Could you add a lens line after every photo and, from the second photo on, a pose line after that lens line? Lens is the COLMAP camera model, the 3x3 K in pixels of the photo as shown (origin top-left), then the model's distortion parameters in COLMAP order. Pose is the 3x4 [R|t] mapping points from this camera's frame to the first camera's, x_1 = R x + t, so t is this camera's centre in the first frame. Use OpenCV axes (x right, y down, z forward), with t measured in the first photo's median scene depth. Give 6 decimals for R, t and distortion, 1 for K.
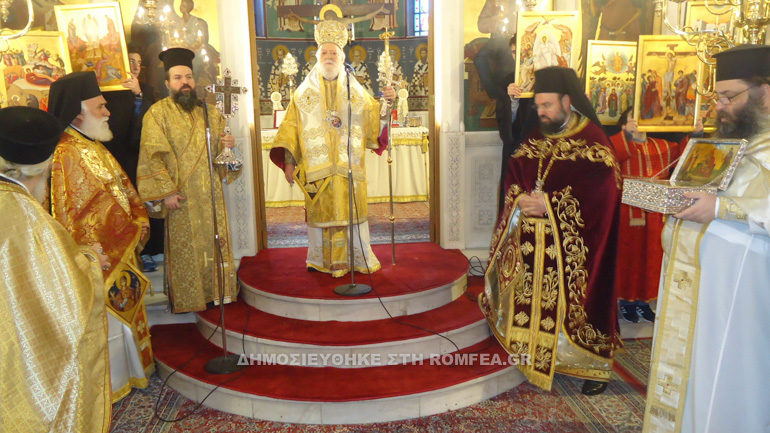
lens RADIAL K [[529.2, 0, 385.0], [0, 529.2, 216.5], [0, 0, 1]] dist [-0.001587, -0.130520]
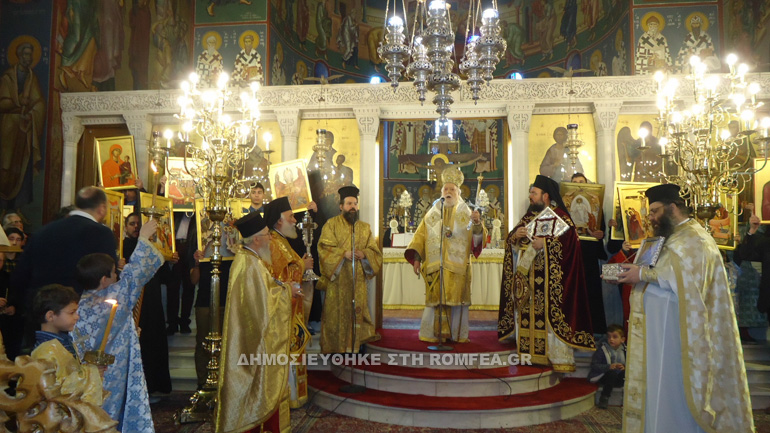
lens RADIAL K [[529.2, 0, 385.0], [0, 529.2, 216.5], [0, 0, 1]] dist [-0.001587, -0.130520]
pose [[0.977618, 0.010471, -0.210126, 0.075196], [-0.062628, 0.967966, -0.243145, 0.126567], [0.200849, 0.250862, 0.946957, -0.399328]]
